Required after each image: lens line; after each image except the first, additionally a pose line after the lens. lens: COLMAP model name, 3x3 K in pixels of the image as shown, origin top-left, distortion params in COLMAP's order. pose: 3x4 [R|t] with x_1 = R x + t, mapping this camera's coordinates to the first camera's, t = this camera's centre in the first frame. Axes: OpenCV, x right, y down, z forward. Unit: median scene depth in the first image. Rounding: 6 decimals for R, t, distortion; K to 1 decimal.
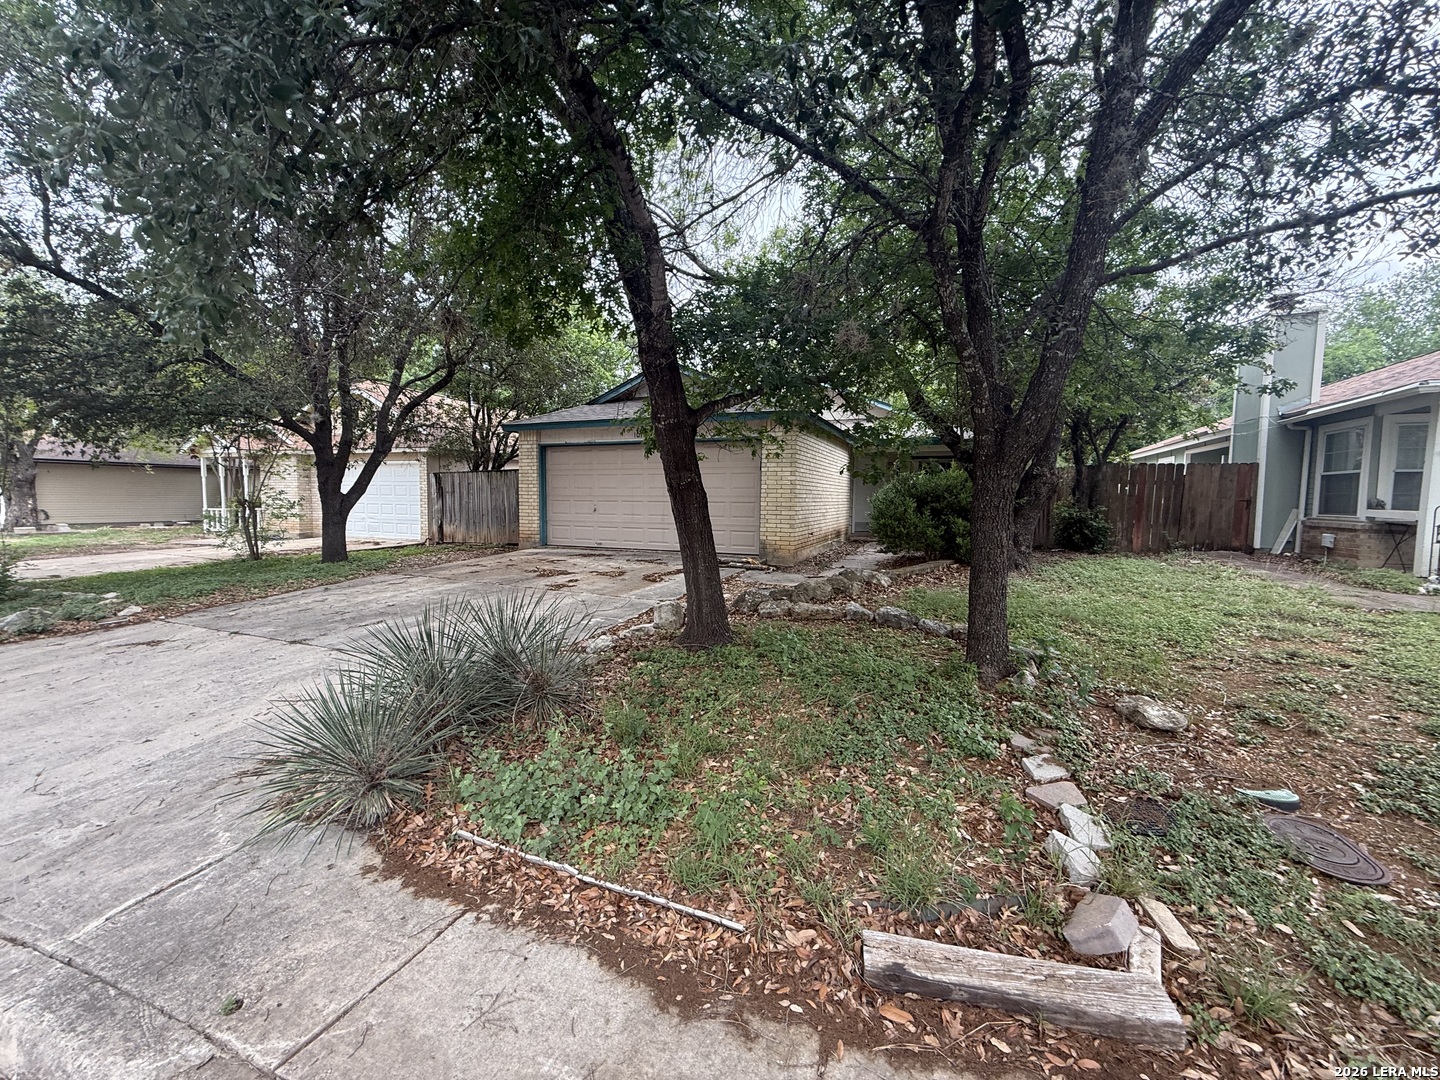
lens RADIAL K [[573.8, 0, 715.3], [0, 573.8, 537.0], [0, 0, 1]] dist [-0.000924, -0.000137]
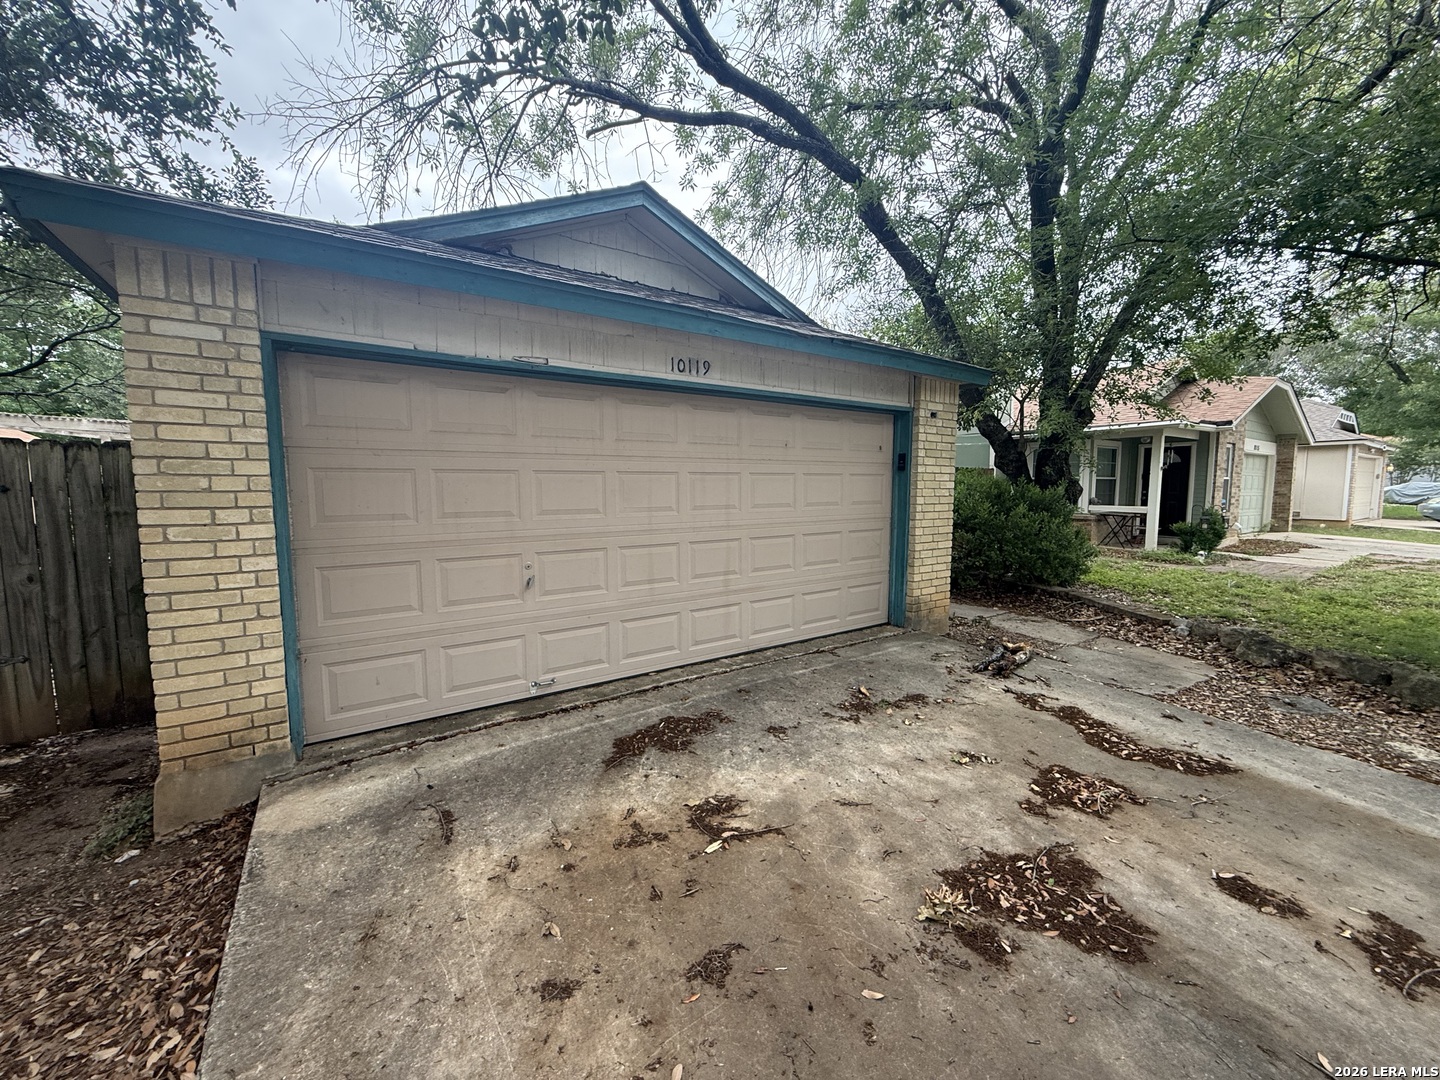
lens RADIAL K [[573.8, 0, 713.7], [0, 573.8, 540.2], [0, 0, 1]] dist [-0.000924, -0.000137]
pose [[0.552543, -0.087914, 0.828835, -0.412764], [0.068751, 0.995840, 0.059796, -0.082213], [-0.830644, 0.023943, 0.556288, 0.742785]]
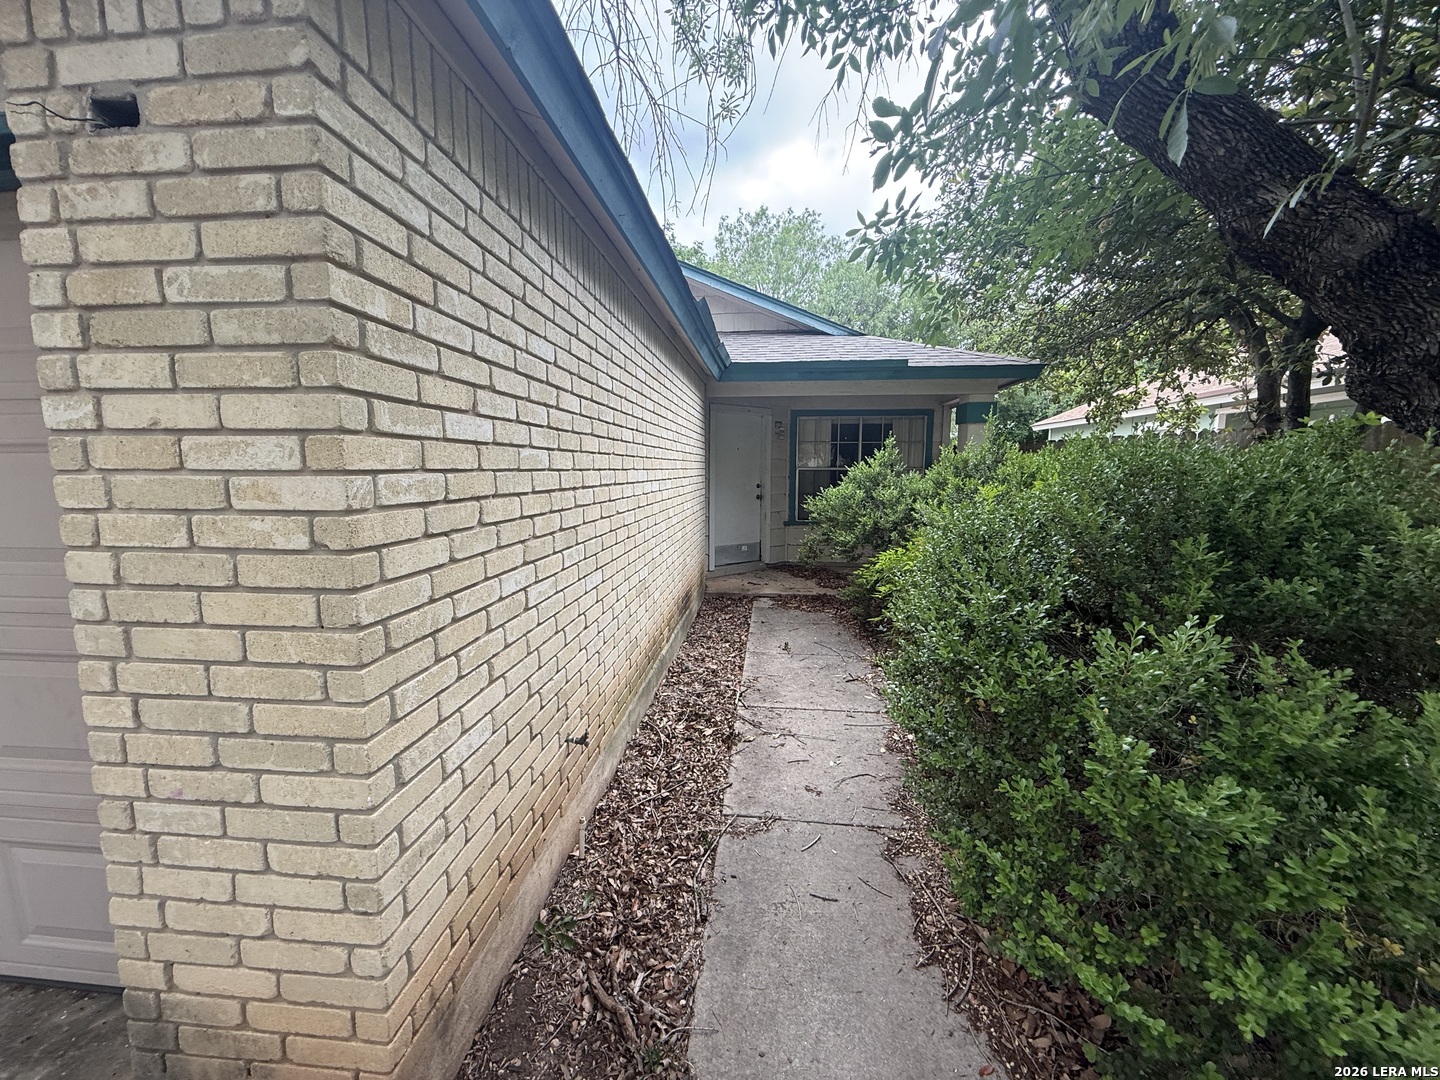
lens RADIAL K [[573.8, 0, 718.4], [0, 573.8, 547.2], [0, 0, 1]] dist [-0.000924, -0.000137]
pose [[0.952915, -0.052388, 0.298678, 0.143828], [0.031764, 0.996790, 0.073497, -0.081976], [-0.301569, -0.060549, 0.951520, 0.738457]]
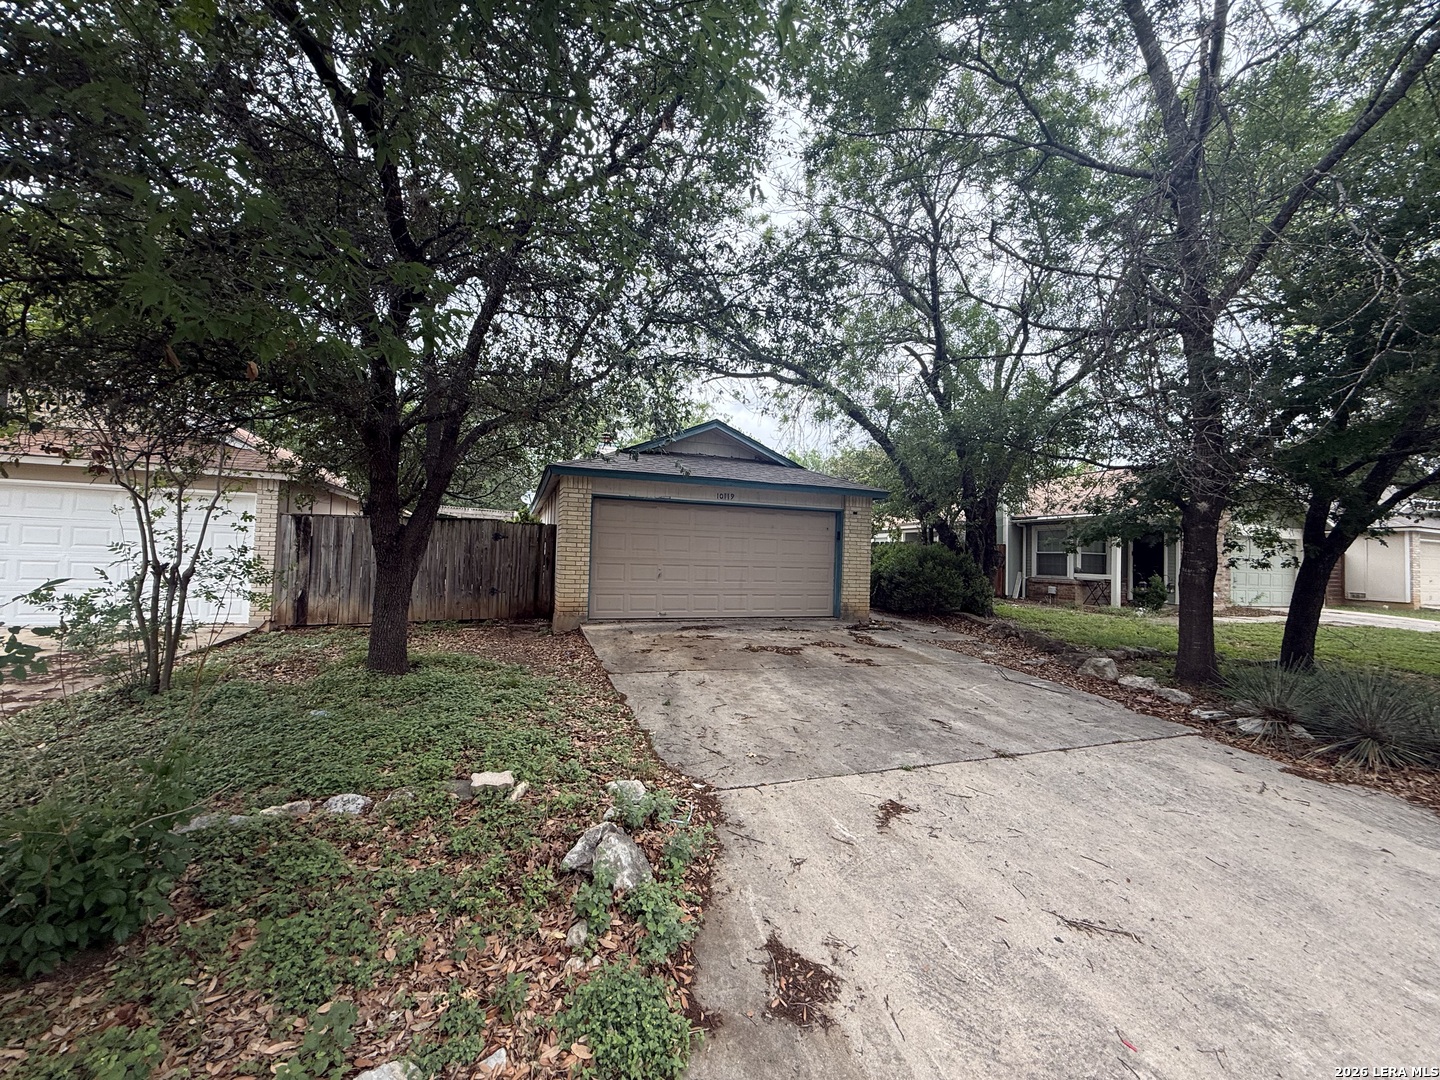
lens RADIAL K [[573.8, 0, 715.1], [0, 573.8, 533.6], [0, 0, 1]] dist [-0.000924, -0.000137]
pose [[0.745954, 0.040438, 0.664769, -0.727382], [0.026167, 0.995605, -0.089926, -0.029515], [-0.665483, 0.084476, 0.741617, 0.296677]]
